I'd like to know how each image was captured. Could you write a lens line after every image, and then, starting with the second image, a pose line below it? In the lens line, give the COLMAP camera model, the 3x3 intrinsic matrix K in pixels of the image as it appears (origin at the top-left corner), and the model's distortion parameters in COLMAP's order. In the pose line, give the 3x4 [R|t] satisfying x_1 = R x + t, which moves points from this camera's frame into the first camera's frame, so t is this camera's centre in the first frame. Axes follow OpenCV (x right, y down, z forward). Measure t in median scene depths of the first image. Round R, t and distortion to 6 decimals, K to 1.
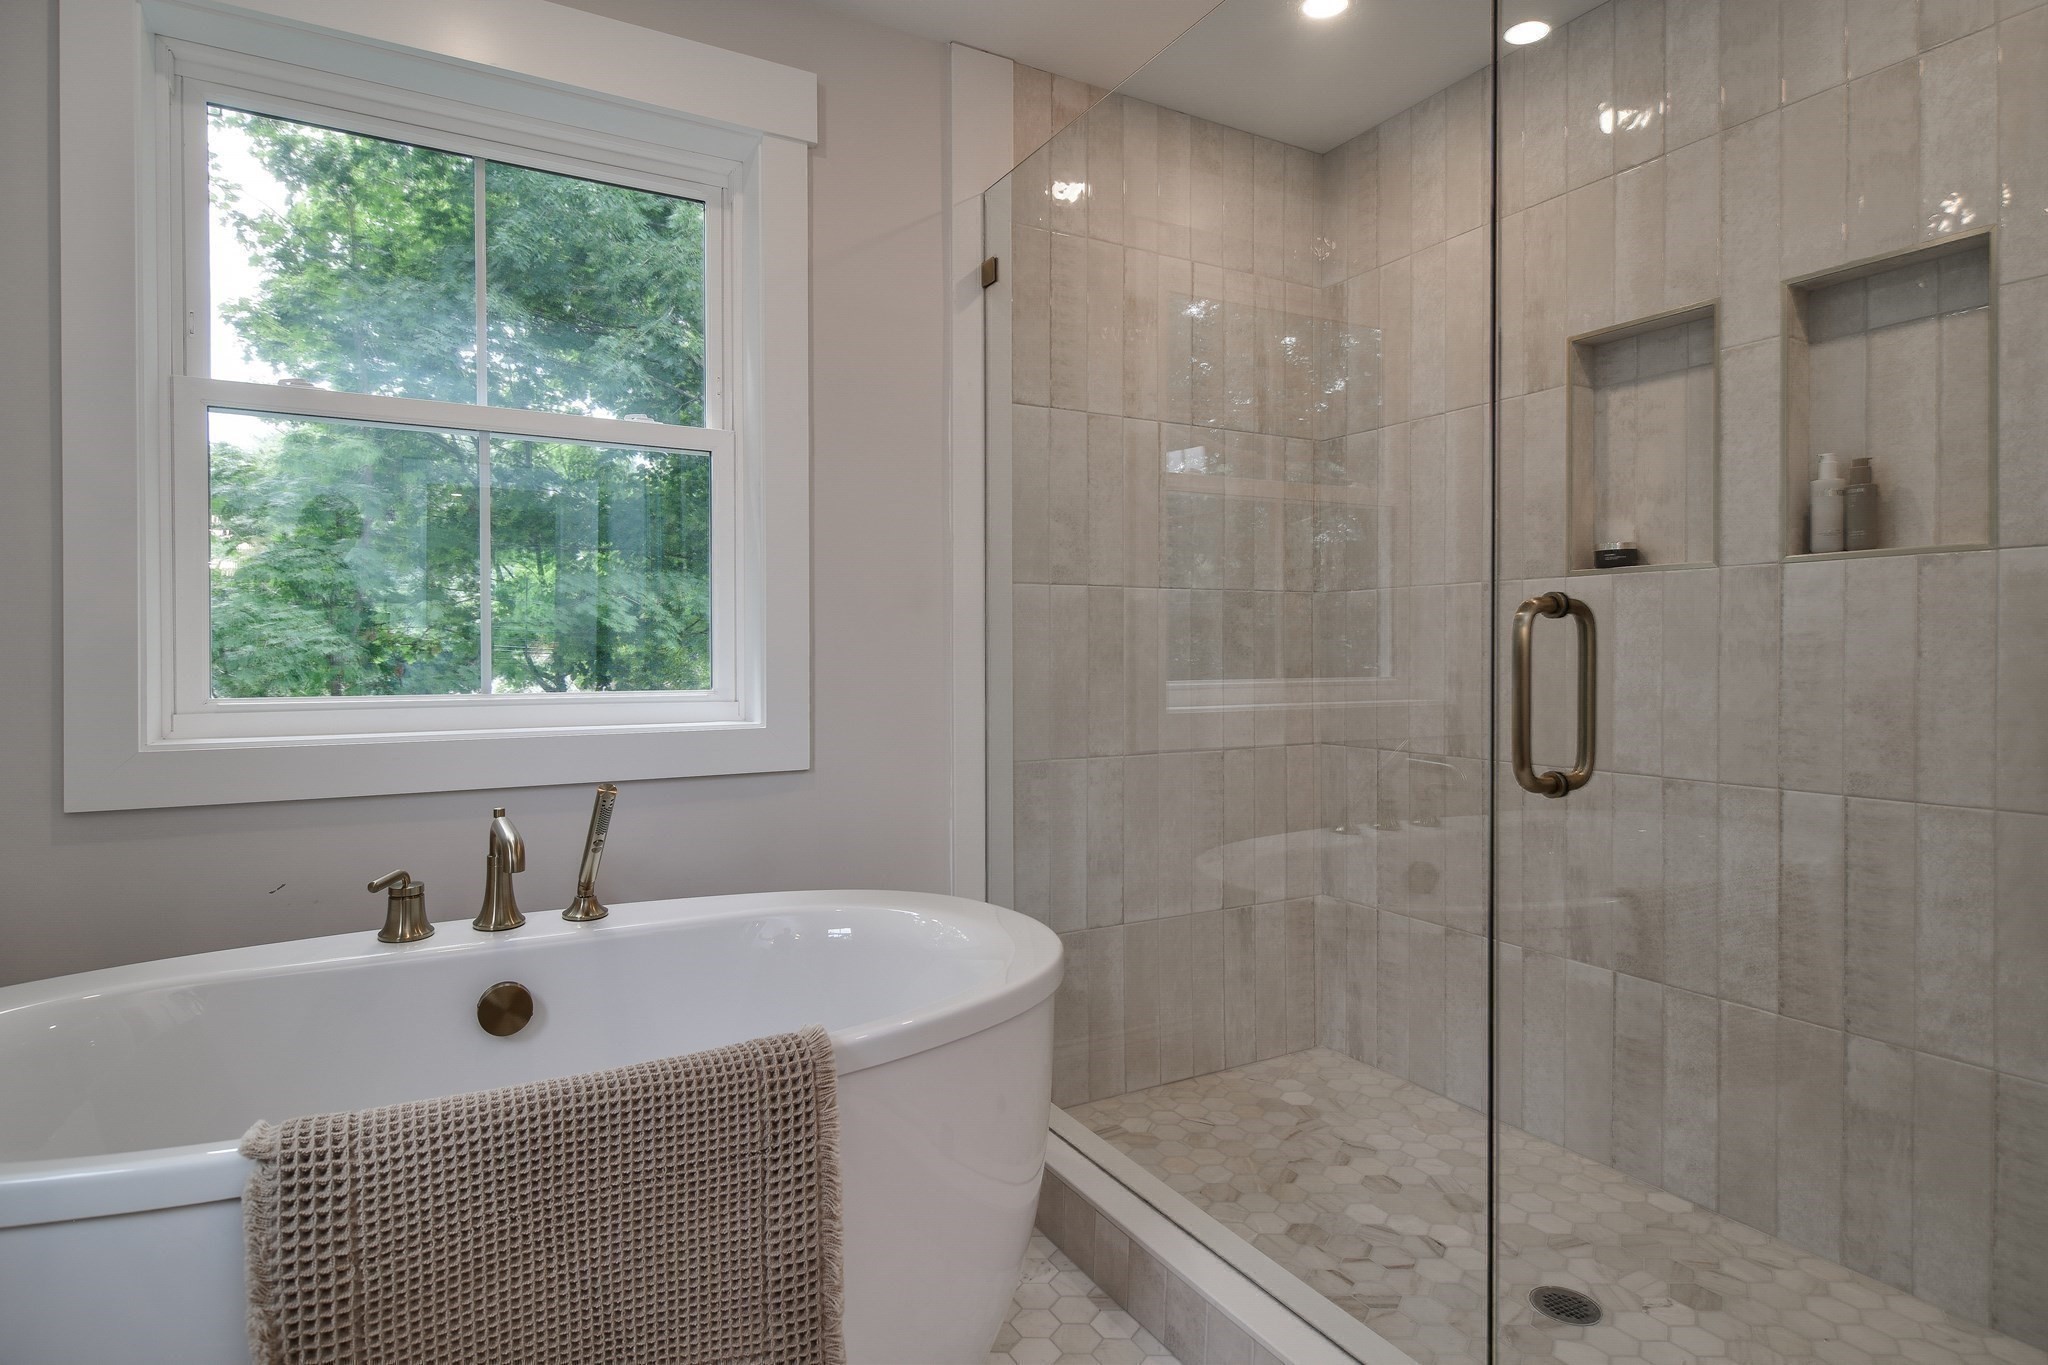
lens RADIAL K [[1088.8, 0, 1036.3], [0, 1088.8, 667.2], [0, 0, 1]] dist [0.004251, 0.001165]
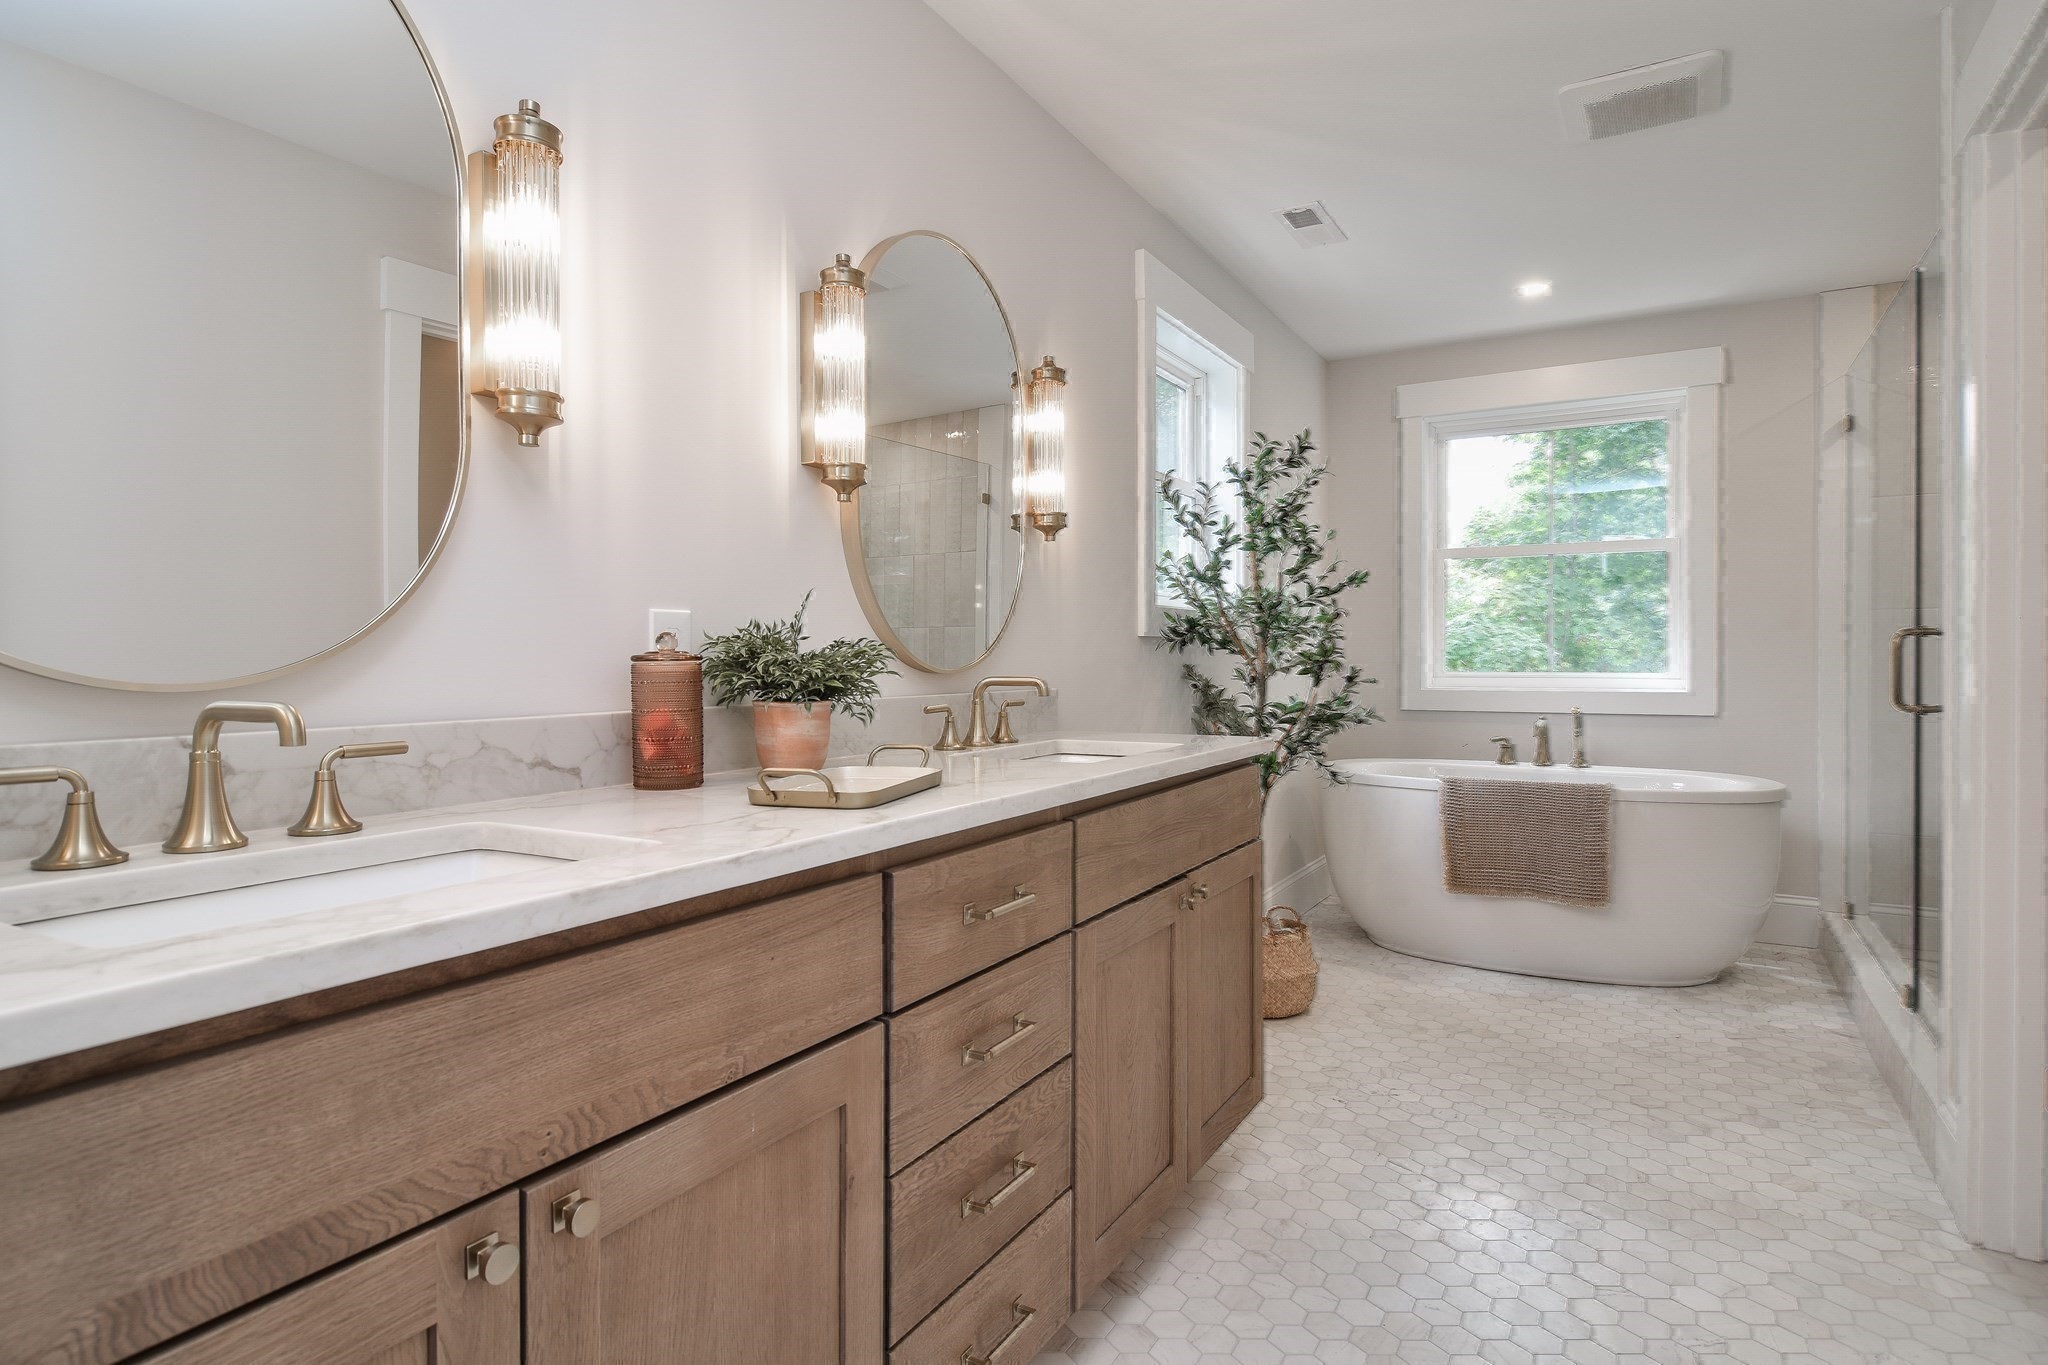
lens RADIAL K [[1088.8, 0, 1031.0], [0, 1088.8, 669.5], [0, 0, 1]] dist [0.004251, 0.001165]
pose [[0.501124, 0.009871, -0.865319, 0.825331], [-0.010014, 0.999934, 0.005607, 0.016316], [0.865317, 0.005855, 0.501190, -0.963707]]
